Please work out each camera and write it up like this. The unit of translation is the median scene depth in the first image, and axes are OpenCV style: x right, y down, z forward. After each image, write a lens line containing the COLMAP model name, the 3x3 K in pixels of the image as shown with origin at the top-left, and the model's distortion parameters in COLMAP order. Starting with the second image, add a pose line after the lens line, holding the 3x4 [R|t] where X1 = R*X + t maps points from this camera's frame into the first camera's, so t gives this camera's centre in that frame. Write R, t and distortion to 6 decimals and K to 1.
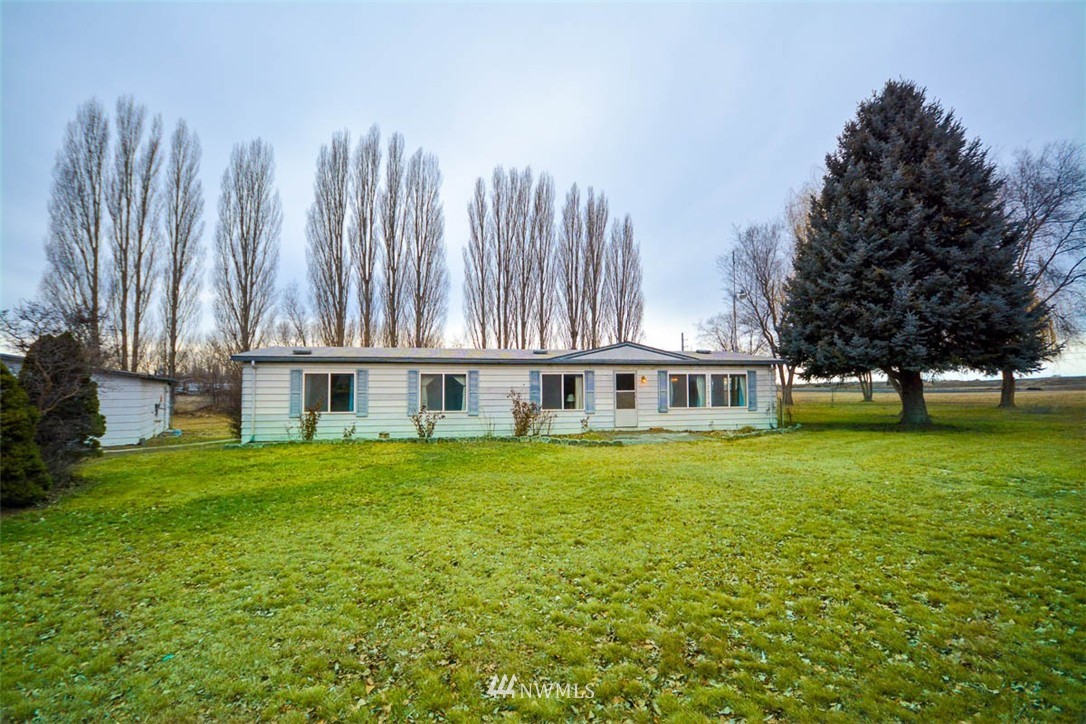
lens RADIAL K [[462.0, 0, 537.4], [0, 462.0, 370.0], [0, 0, 1]] dist [-0.007887, -0.001019]
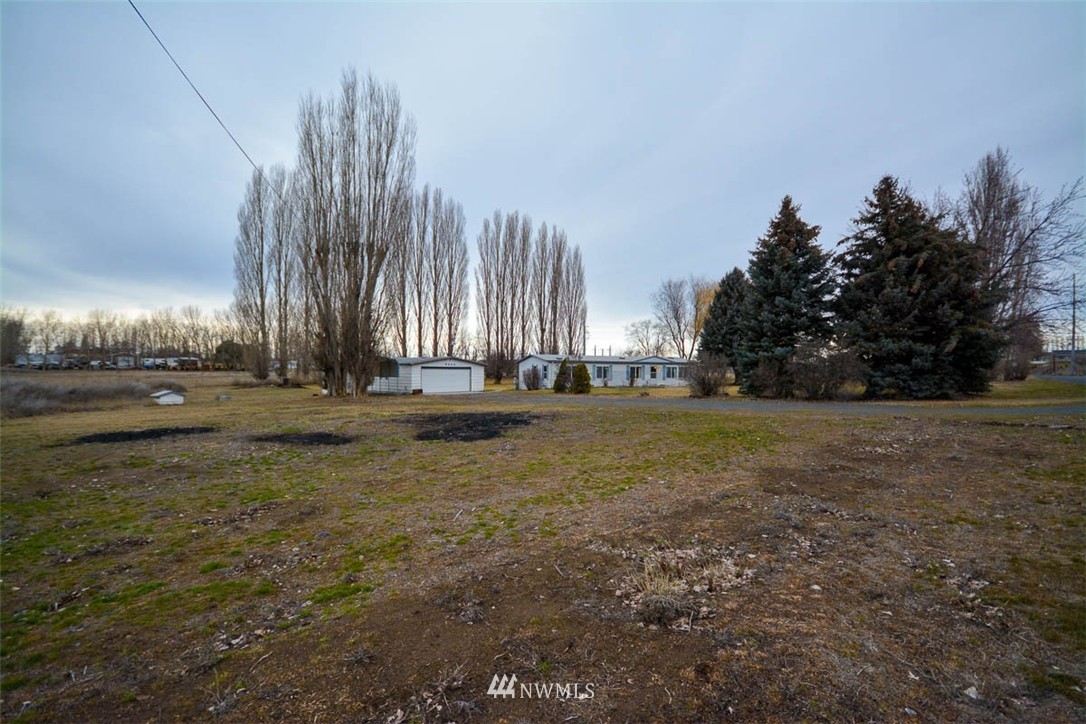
lens RADIAL K [[462.0, 0, 538.8], [0, 462.0, 356.7], [0, 0, 1]] dist [-0.007887, -0.001019]
pose [[0.971989, 0.017831, 0.234350, -1.156534], [-0.021422, 0.999689, 0.012787, -0.073394], [-0.234049, -0.017449, 0.972068, -1.618176]]
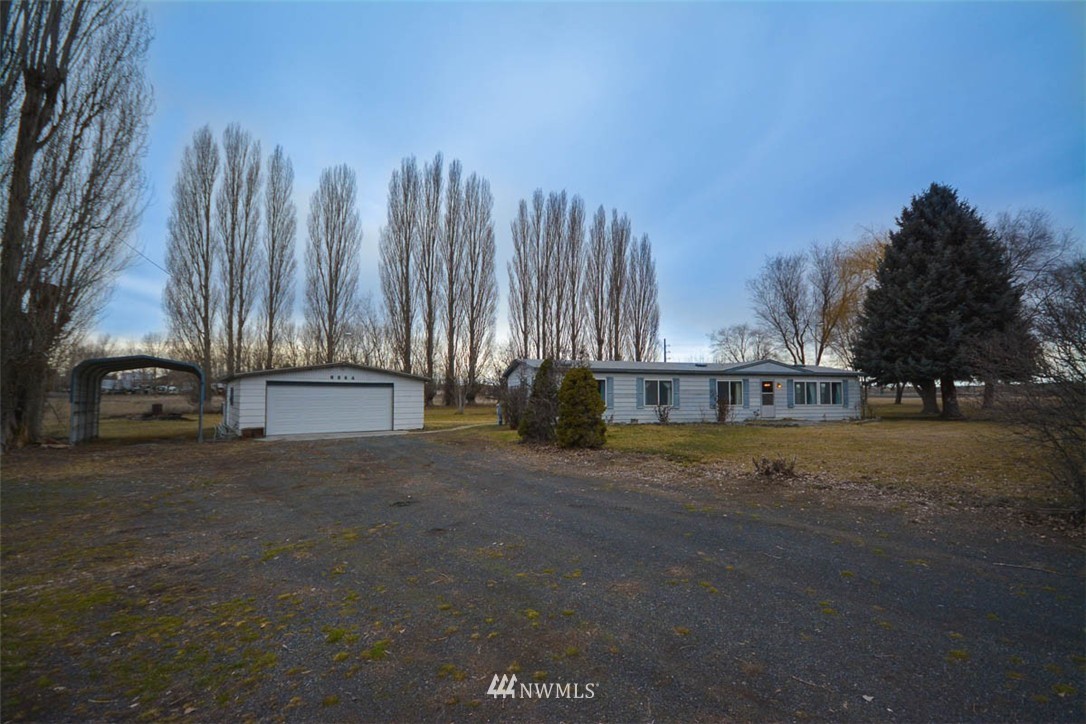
lens RADIAL K [[462.0, 0, 535.9], [0, 462.0, 366.7], [0, 0, 1]] dist [-0.007887, -0.001019]
pose [[0.998478, 0.012120, 0.053809, -0.589045], [-0.011393, 0.999840, -0.013812, -0.009378], [-0.053968, 0.013178, 0.998456, -0.398491]]
